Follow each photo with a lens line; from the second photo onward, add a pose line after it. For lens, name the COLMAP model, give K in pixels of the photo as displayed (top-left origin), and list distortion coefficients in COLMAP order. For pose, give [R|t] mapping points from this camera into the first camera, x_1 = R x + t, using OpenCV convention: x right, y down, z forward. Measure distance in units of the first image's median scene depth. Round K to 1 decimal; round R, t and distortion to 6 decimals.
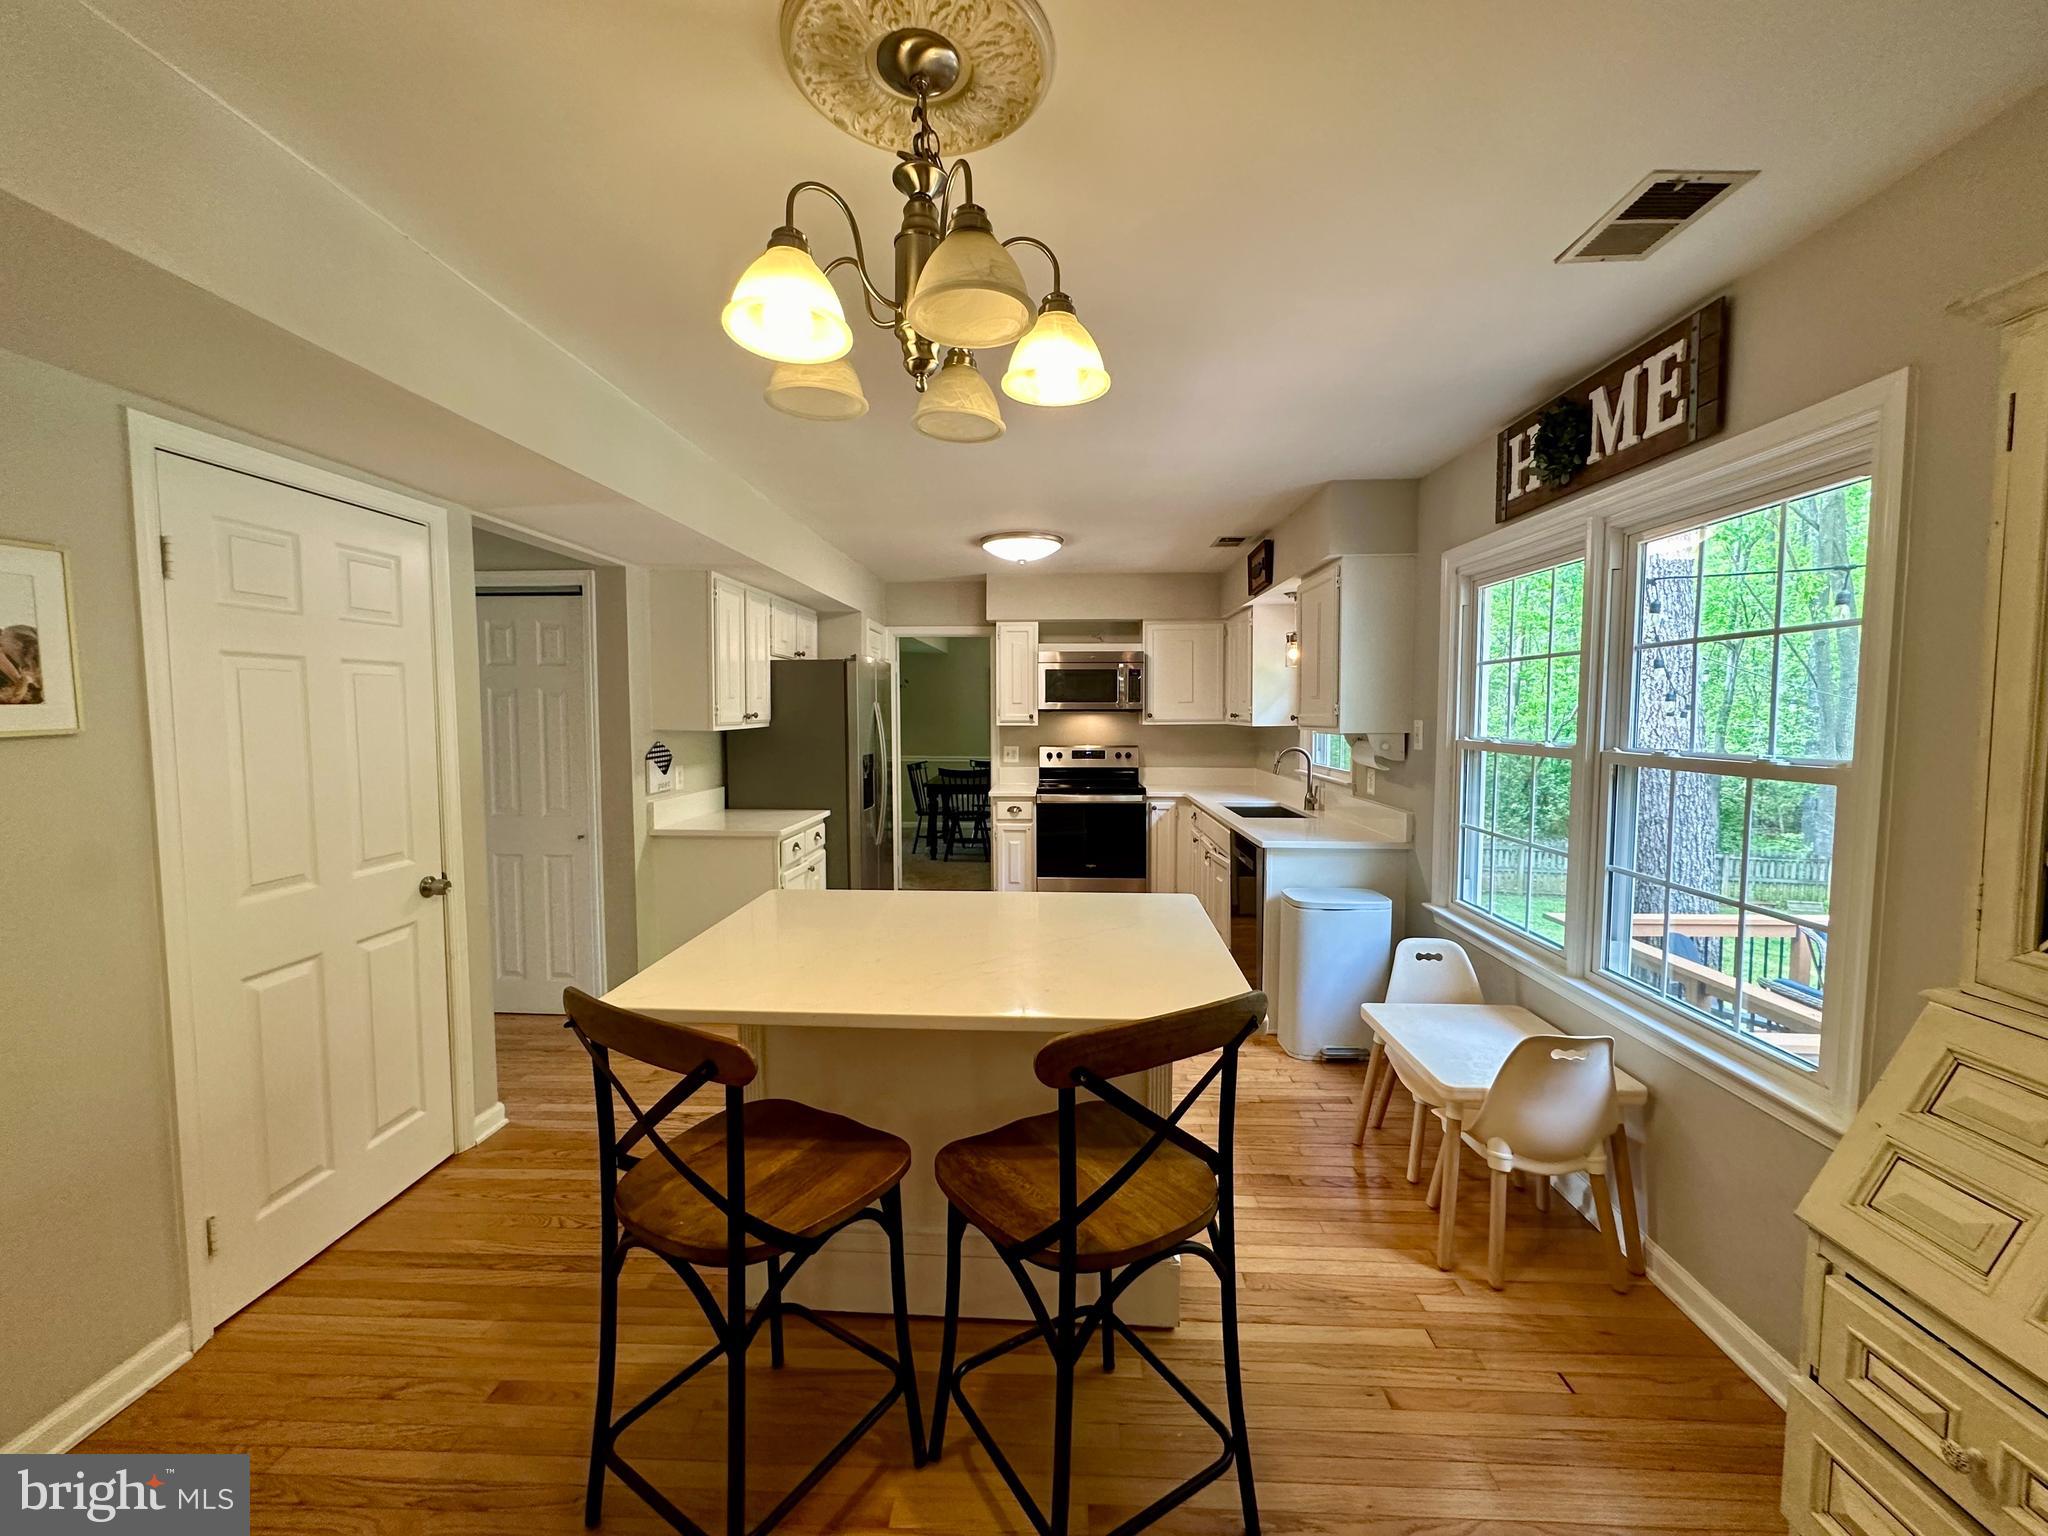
lens RADIAL K [[823.3, 0, 1023.3], [0, 823.3, 763.4], [0, 0, 1]] dist [0.000221, 0.000673]
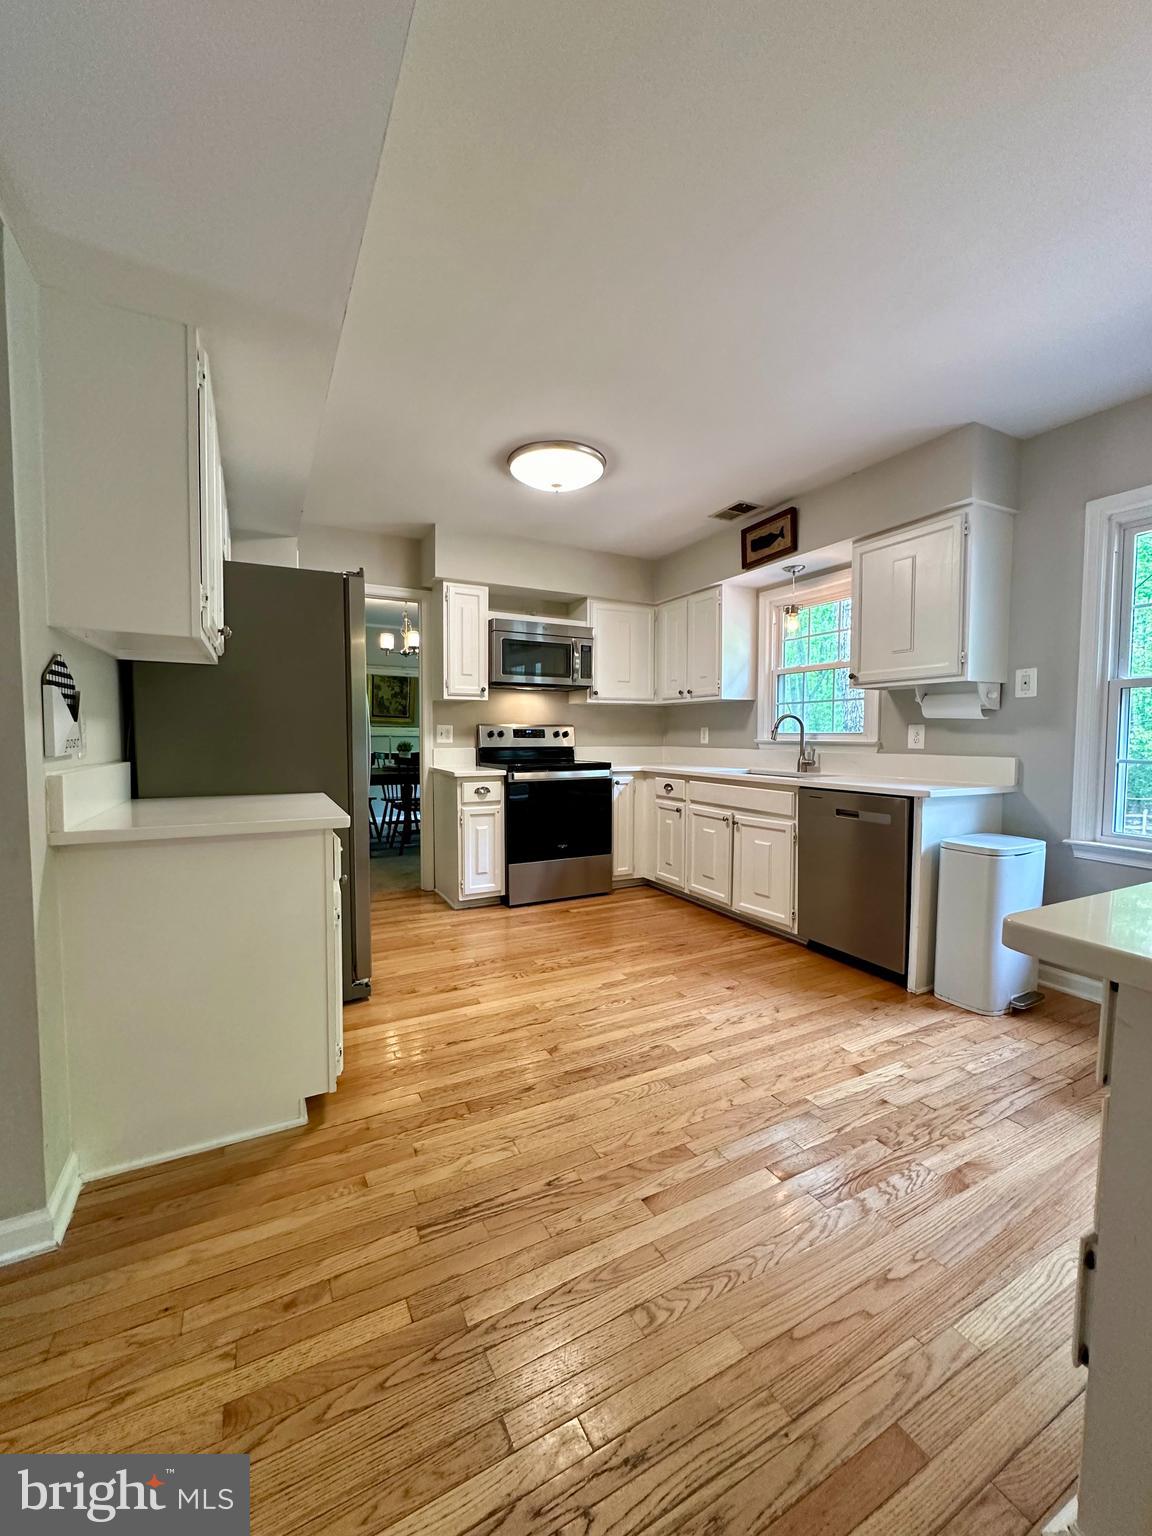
lens RADIAL K [[617.5, 0, 577.2], [0, 617.5, 769.3], [0, 0, 1]] dist [0.000221, 0.000673]
pose [[0.861526, -0.024057, 0.507144, -0.252903], [0.029001, 0.999578, -0.001851, 0.036308], [-0.506885, 0.016303, 0.861860, 0.365322]]
